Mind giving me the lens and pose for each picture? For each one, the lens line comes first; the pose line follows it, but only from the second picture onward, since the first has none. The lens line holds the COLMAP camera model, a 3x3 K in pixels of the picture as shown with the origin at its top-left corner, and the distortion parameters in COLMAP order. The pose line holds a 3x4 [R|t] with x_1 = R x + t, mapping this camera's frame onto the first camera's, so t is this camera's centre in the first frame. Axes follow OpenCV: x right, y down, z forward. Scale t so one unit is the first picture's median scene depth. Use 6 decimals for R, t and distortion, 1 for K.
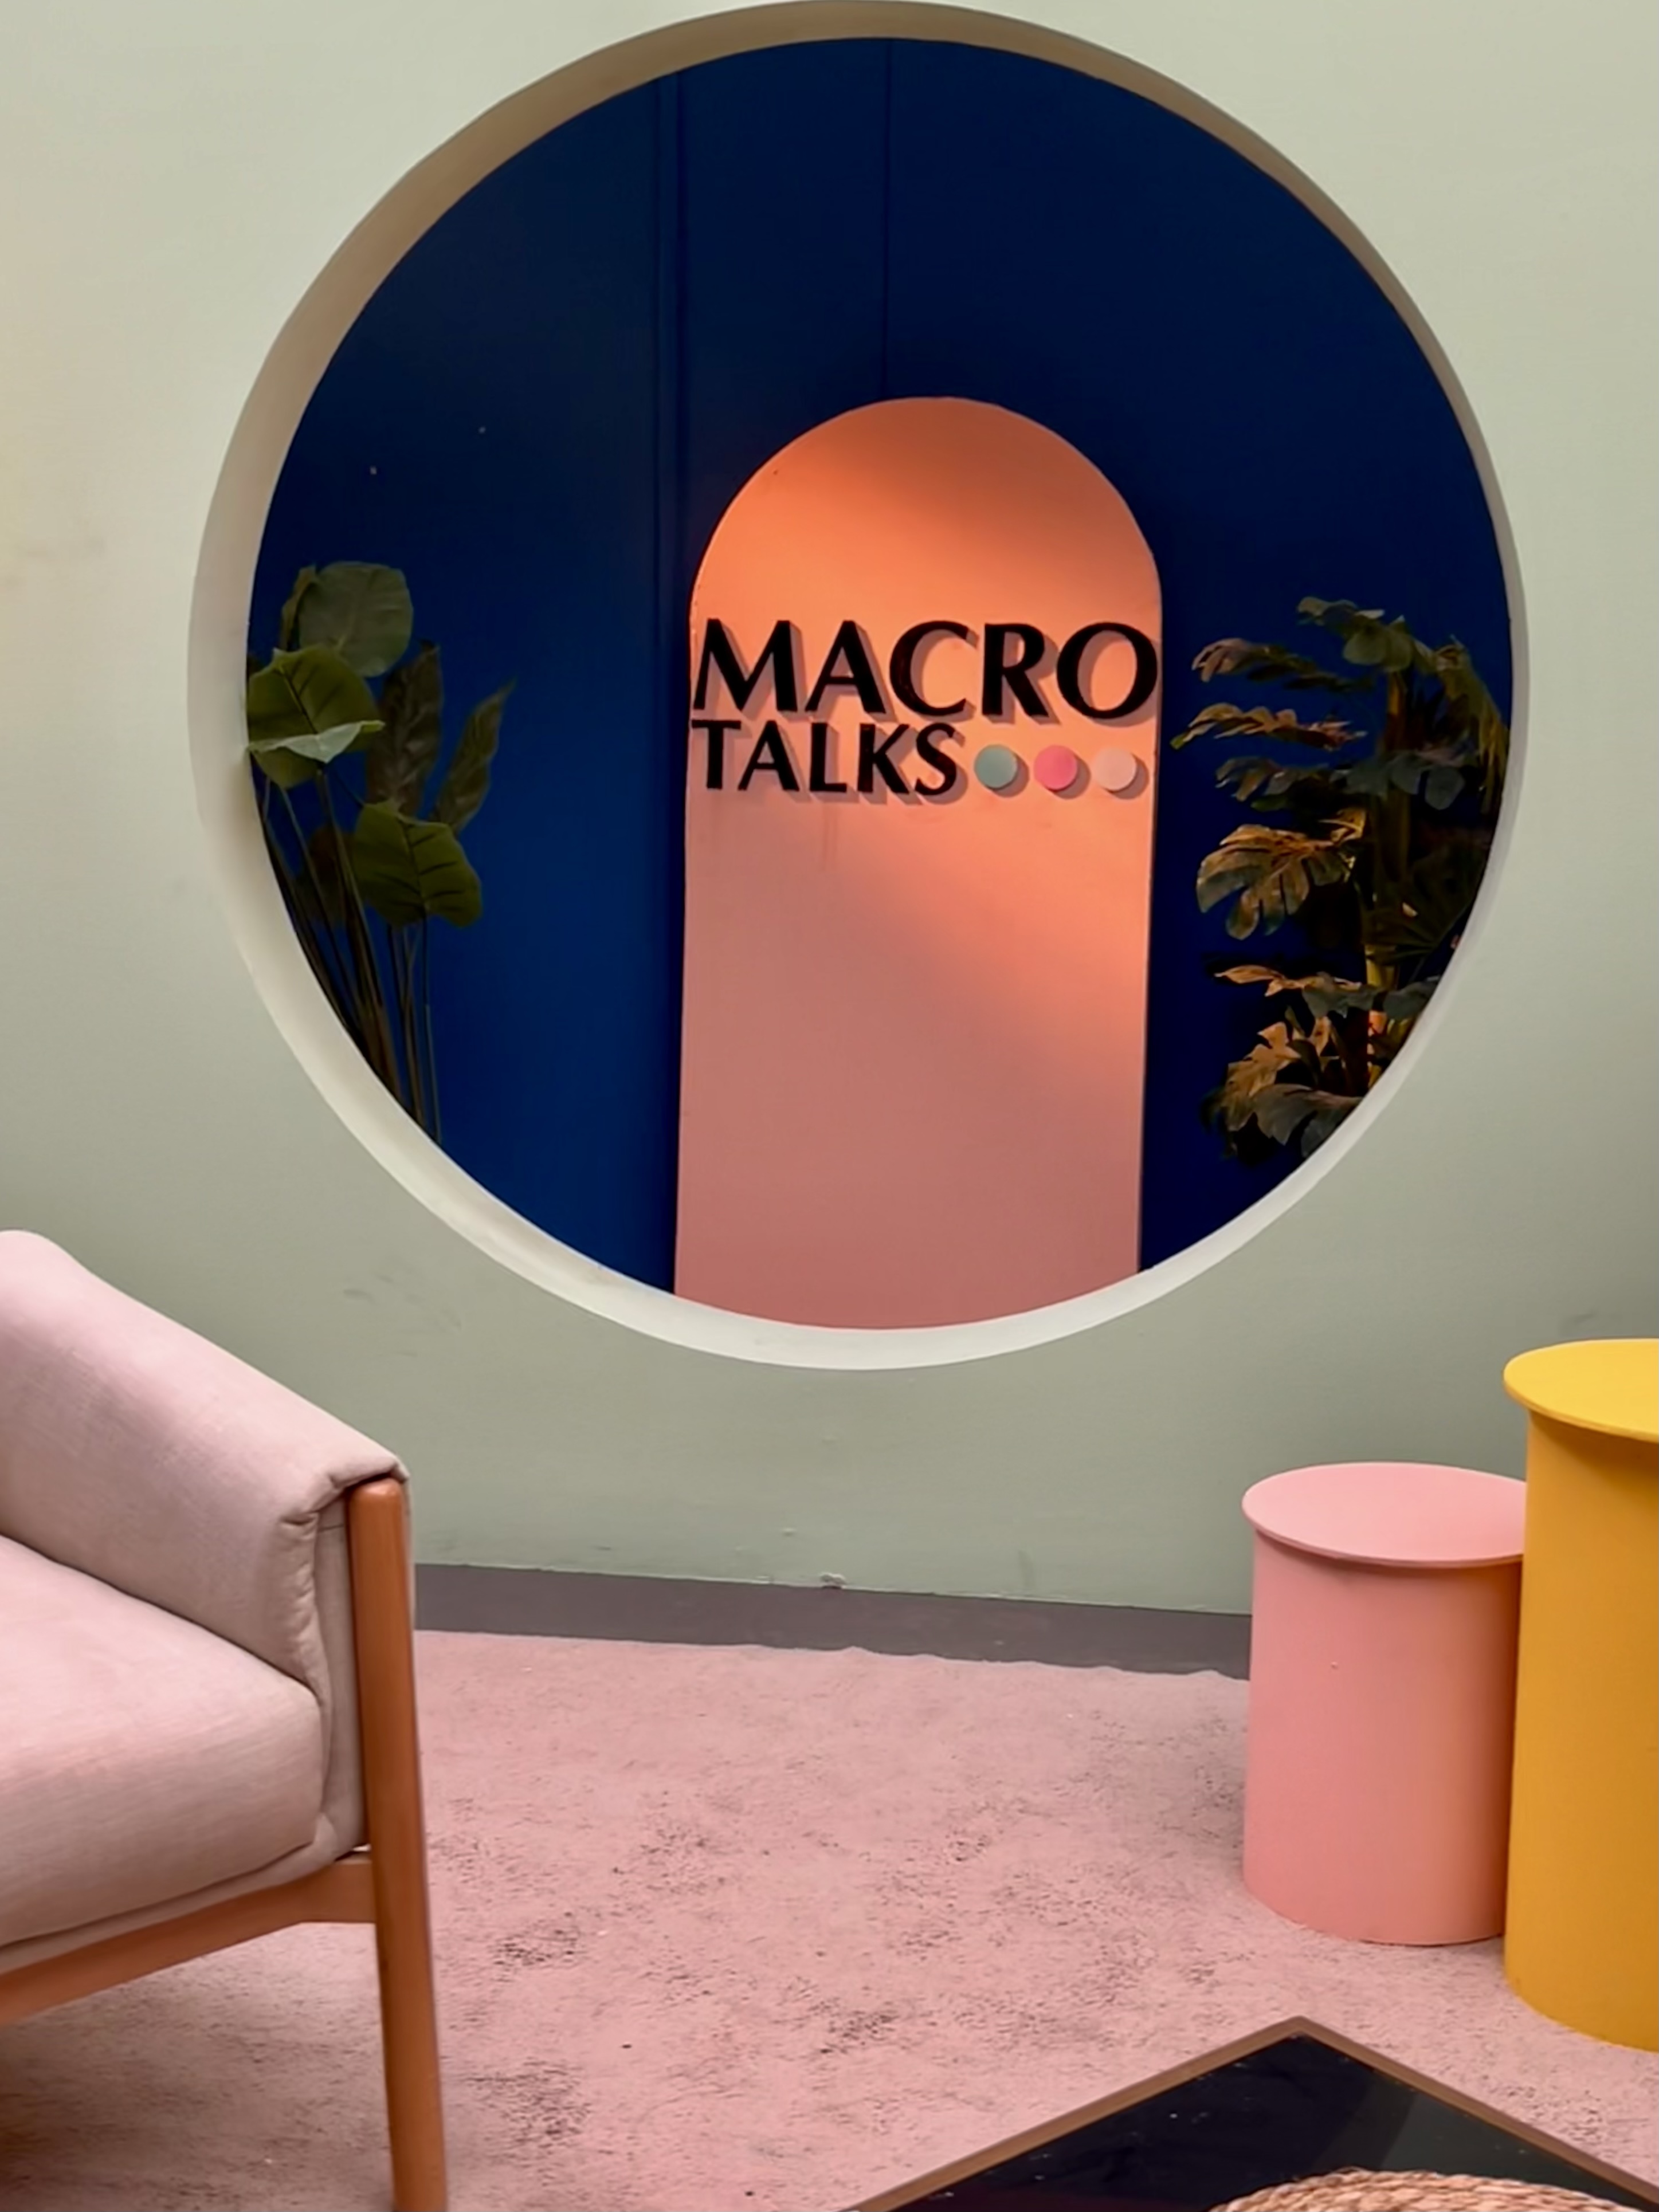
lens RADIAL K [[2941.5, 0, 829.5], [0, 2941.5, 1106.0], [0, 0, 1]] dist [0.161973, -0.005139]
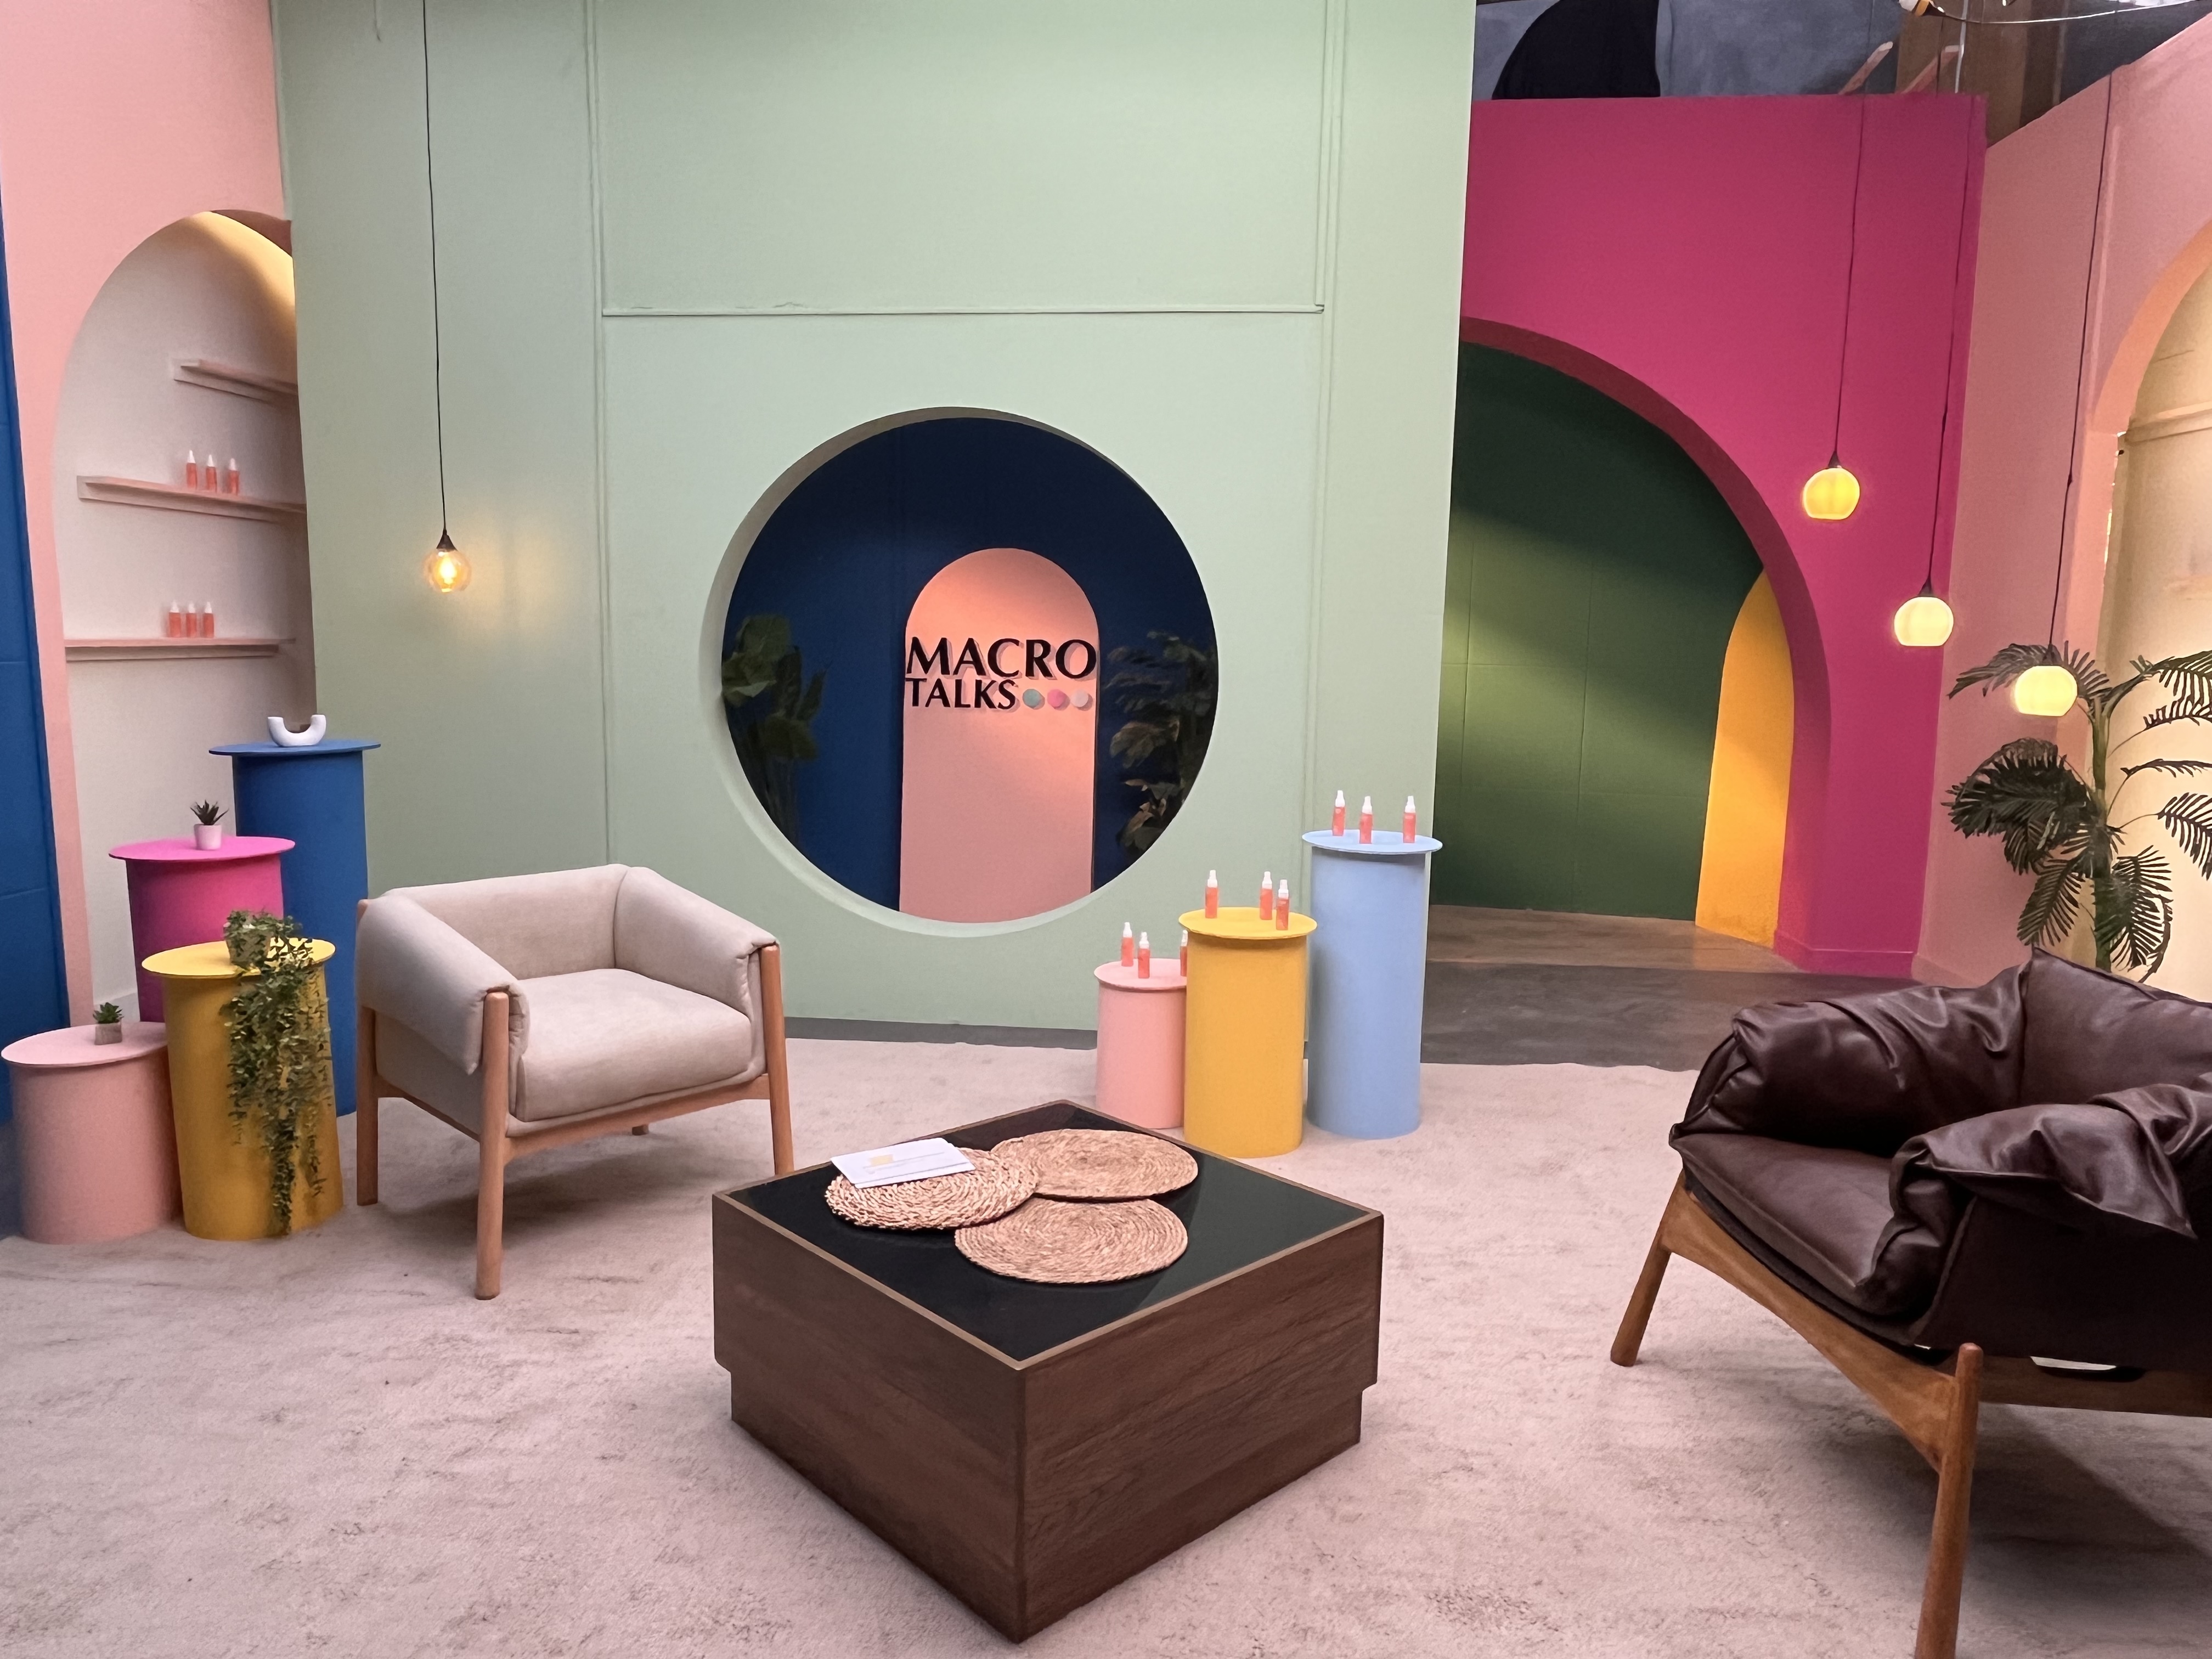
lens RADIAL K [[1463.3, 0, 1070.0], [0, 1463.3, 829.6], [0, 0, 1]] dist [-0.003894, -0.000861]
pose [[0.999090, -0.002081, 0.042603, 0.037027], [0.003003, 0.999762, -0.021592, 0.020167], [-0.042548, 0.021700, 0.998859, -0.205587]]
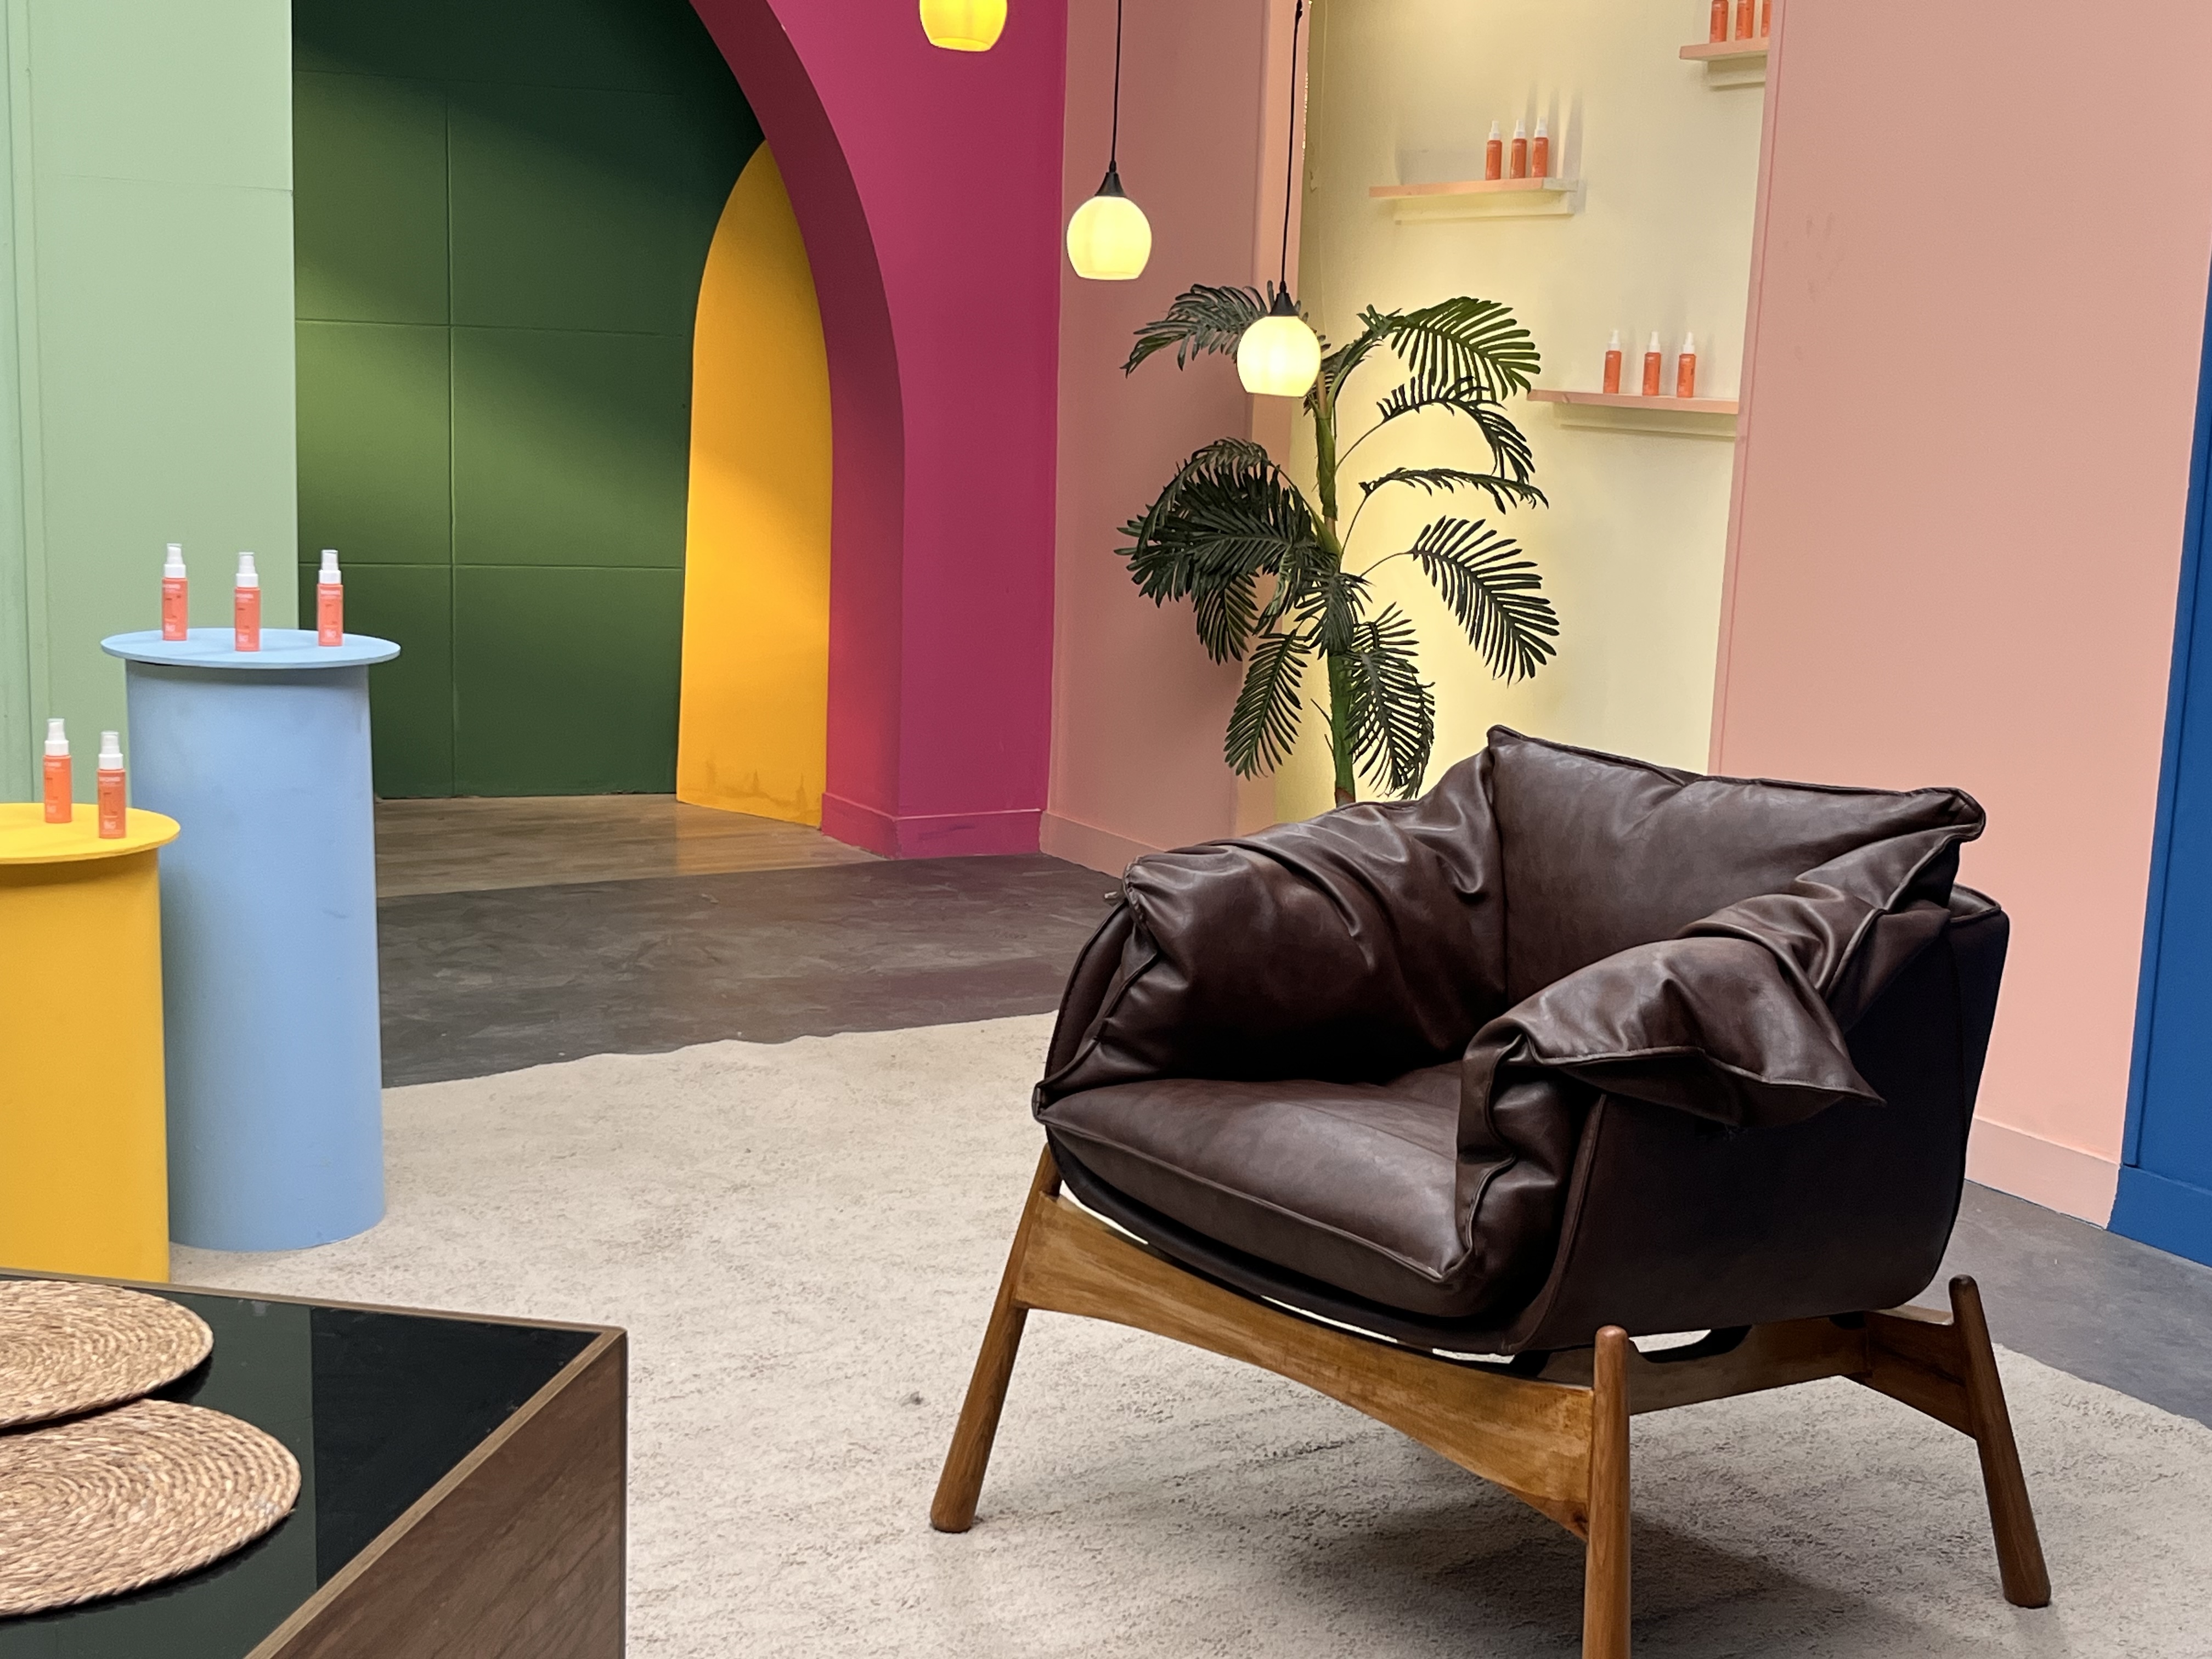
lens RADIAL K [[2820.0, 0, 1106.0], [0, 2820.0, 829.5], [0, 0, 1]] dist [0.162559, -0.551318]
pose [[0.781561, -0.090792, 0.617187, -0.058396], [0.072568, 0.995868, 0.054604, 0.033004], [-0.619594, 0.002111, 0.784920, -0.150196]]
